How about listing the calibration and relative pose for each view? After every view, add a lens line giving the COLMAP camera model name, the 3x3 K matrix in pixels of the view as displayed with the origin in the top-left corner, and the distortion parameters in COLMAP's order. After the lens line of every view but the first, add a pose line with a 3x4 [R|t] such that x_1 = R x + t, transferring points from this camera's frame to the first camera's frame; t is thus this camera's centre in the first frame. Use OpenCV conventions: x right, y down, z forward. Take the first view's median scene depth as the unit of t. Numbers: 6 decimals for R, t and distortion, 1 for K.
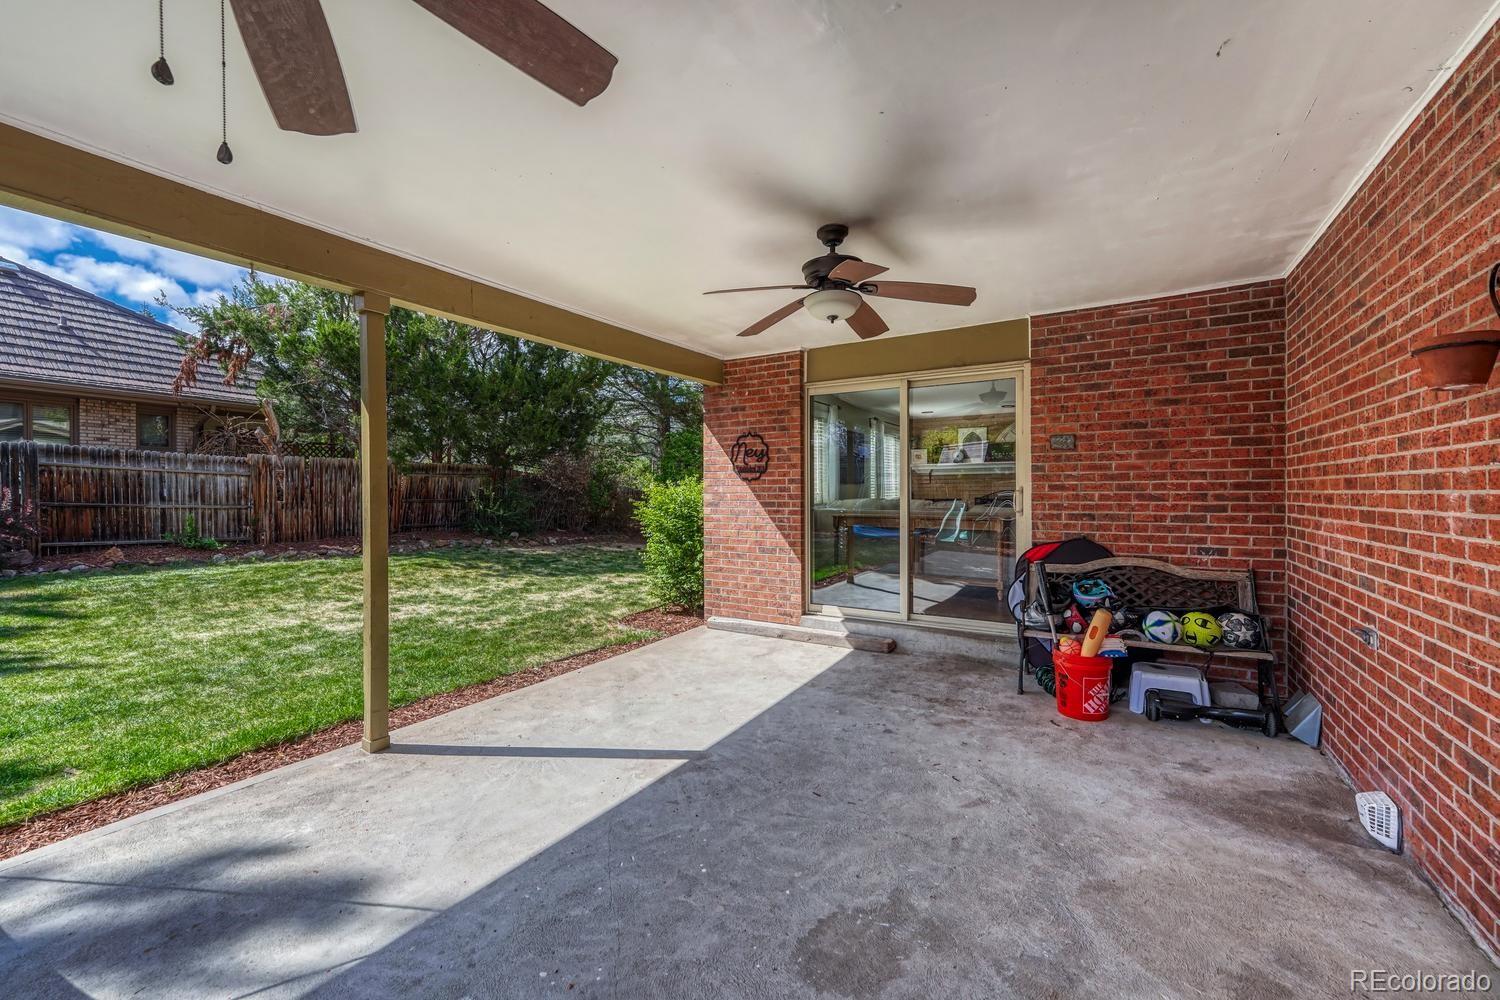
lens RADIAL K [[616.3, 0, 745.9], [0, 616.3, 492.9], [0, 0, 1]] dist [-0.001109, 0.000035]
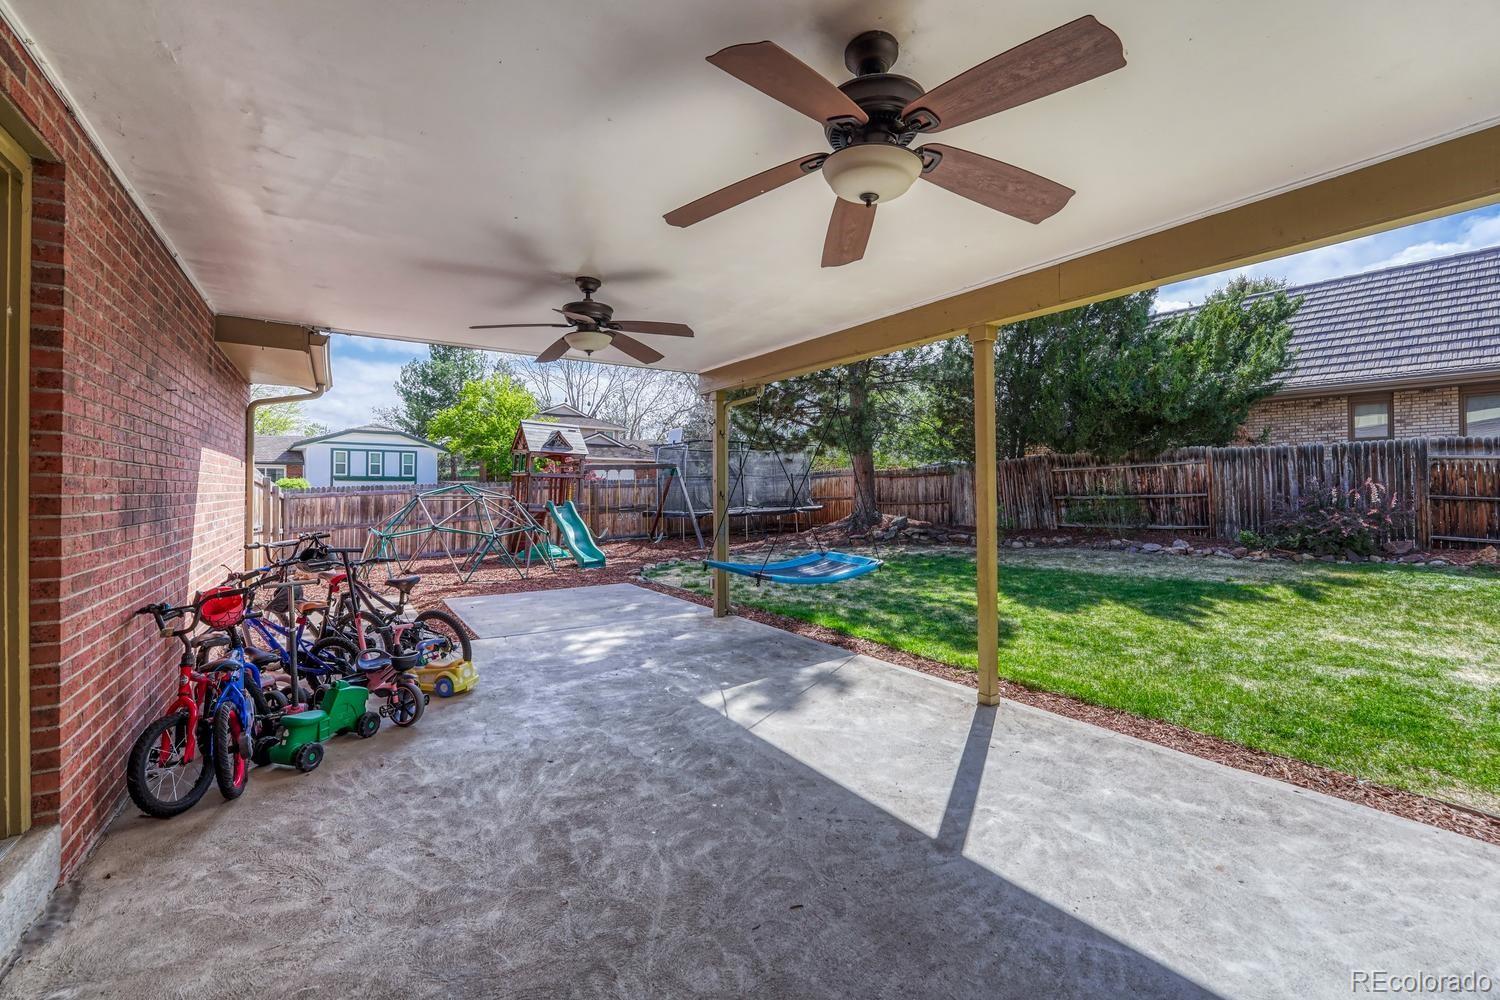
lens RADIAL K [[616.3, 0, 745.9], [0, 616.3, 492.9], [0, 0, 1]] dist [-0.001109, 0.000035]
pose [[-0.425934, 0.007634, -0.904722, 0.639837], [0.007276, 0.999961, 0.005012, -0.005584], [0.904725, -0.004448, -0.425973, 1.009519]]
